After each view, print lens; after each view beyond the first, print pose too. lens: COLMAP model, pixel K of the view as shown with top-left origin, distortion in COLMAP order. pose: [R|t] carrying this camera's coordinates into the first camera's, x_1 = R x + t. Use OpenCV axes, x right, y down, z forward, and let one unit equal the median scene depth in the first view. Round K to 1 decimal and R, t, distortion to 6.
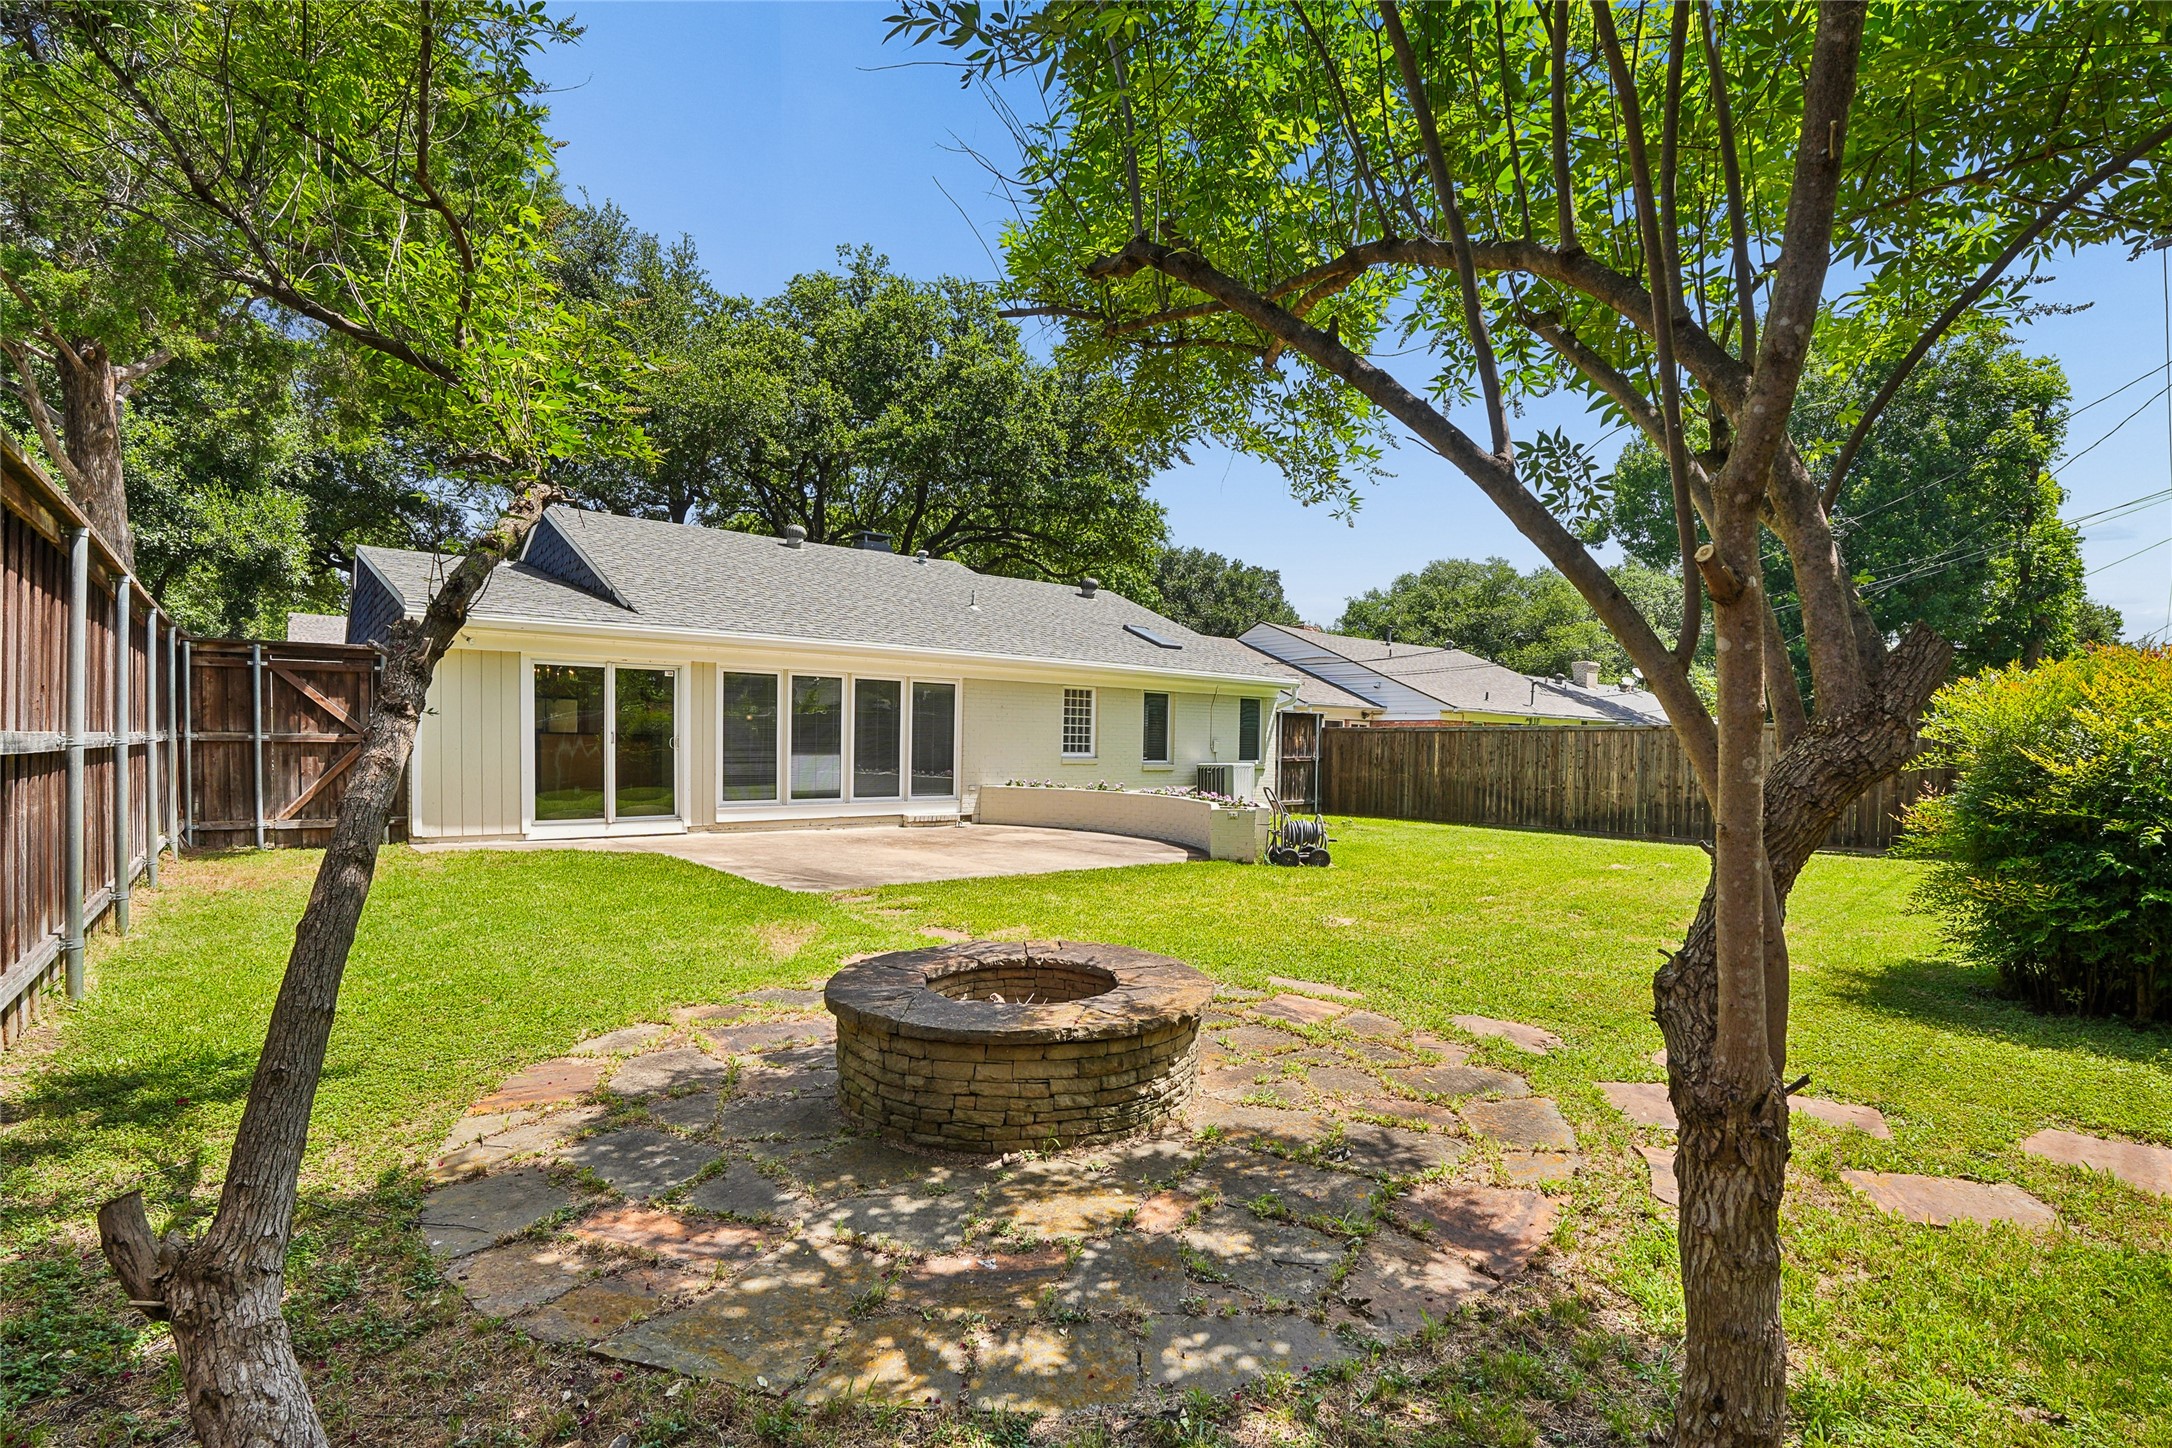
lens RADIAL K [[990.0, 0, 1093.7], [0, 990.0, 739.4], [0, 0, 1]] dist [-0.039377, 0.012596]
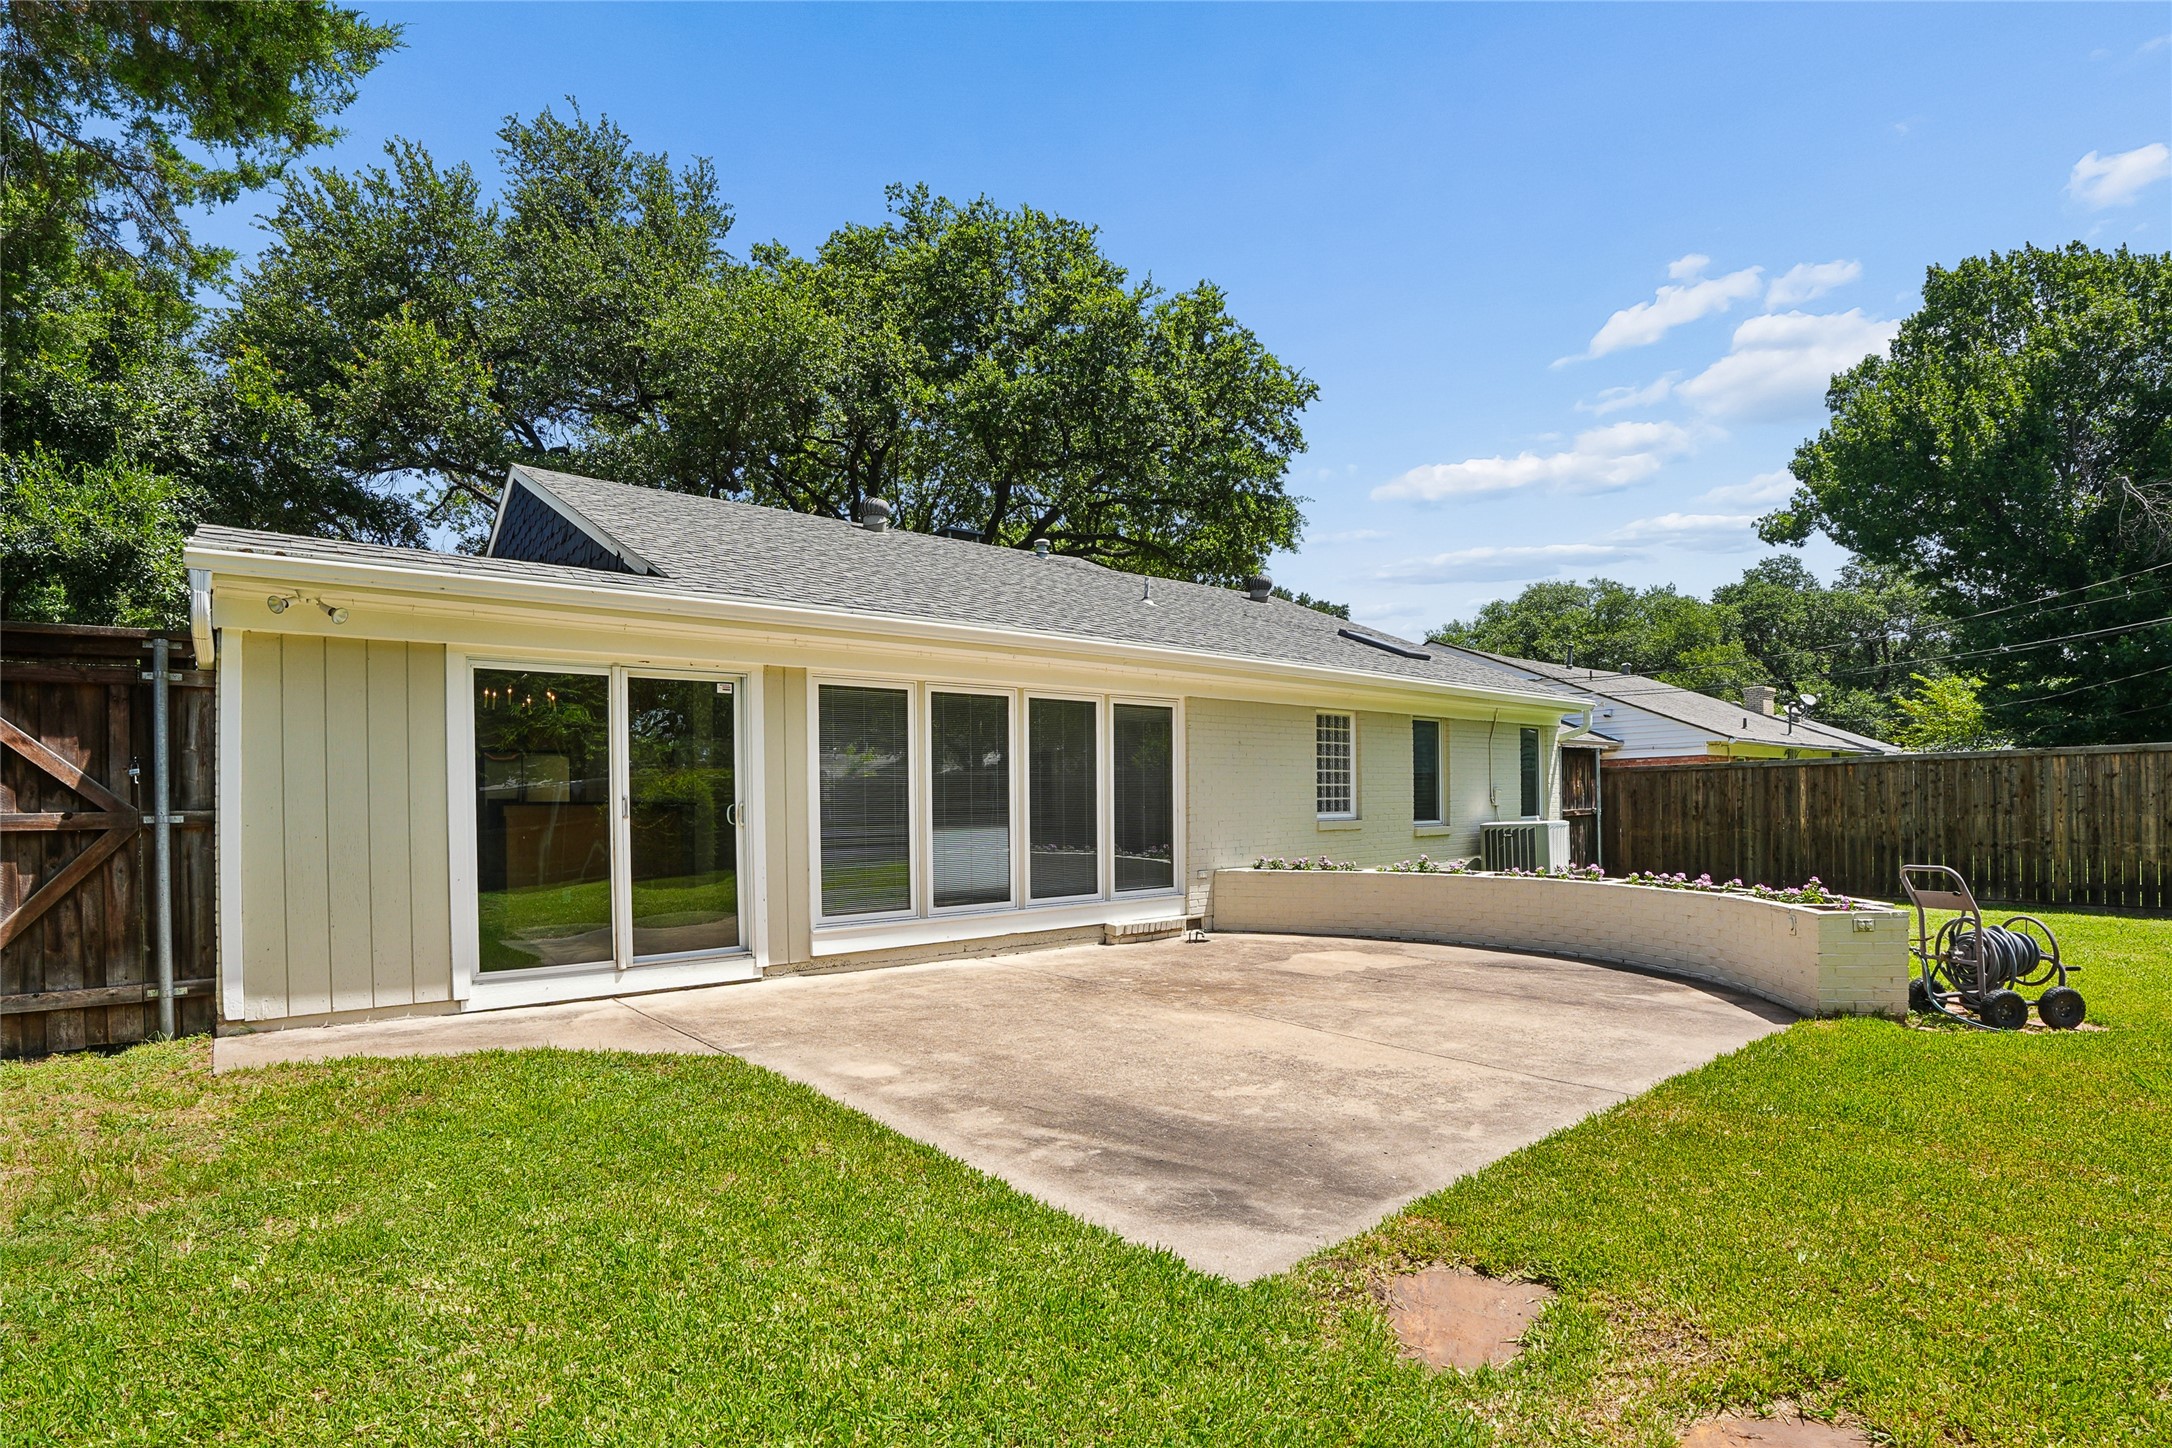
lens RADIAL K [[1027.8, 0, 1074.2], [0, 1027.8, 765.6], [0, 0, 1]] dist [-0.031907, -0.000542]
pose [[0.999015, -0.030868, -0.031874, -0.178566], [0.029741, 0.998936, -0.035243, 0.001655], [0.032928, 0.034261, 0.998870, 0.354757]]
